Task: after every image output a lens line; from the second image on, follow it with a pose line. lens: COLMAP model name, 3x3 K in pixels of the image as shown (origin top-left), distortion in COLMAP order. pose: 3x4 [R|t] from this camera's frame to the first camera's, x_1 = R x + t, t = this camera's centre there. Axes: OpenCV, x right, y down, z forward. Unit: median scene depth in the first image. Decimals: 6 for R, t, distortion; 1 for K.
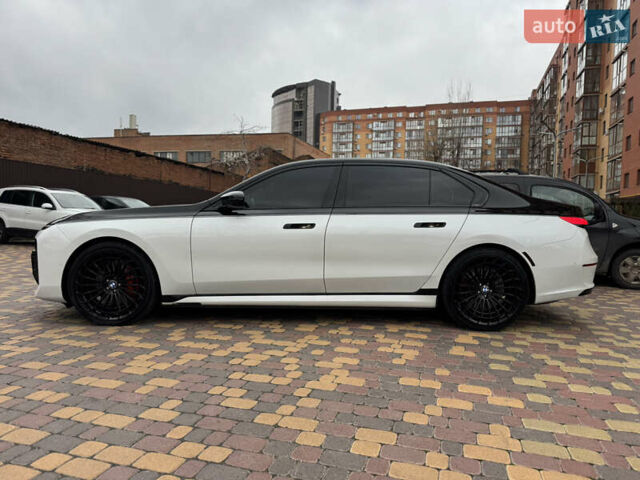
lens RADIAL K [[451.3, 0, 320.0], [0, 451.3, 240.0], [0, 0, 1]] dist [0.079354, -0.106514]
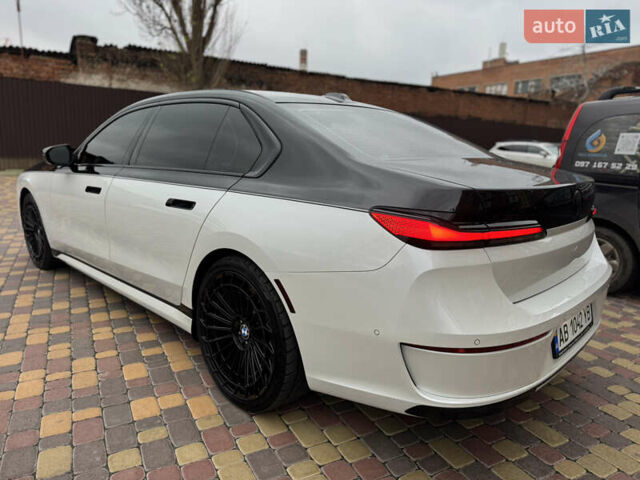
lens RADIAL K [[456.7, 0, 320.0], [0, 456.7, 240.0], [0, 0, 1]] dist [0.009702, -0.002826]
pose [[0.711604, 0.145960, -0.687252, 0.167774], [-0.048398, 0.986042, 0.159305, -0.019240], [0.700912, -0.080100, 0.708736, 0.147261]]
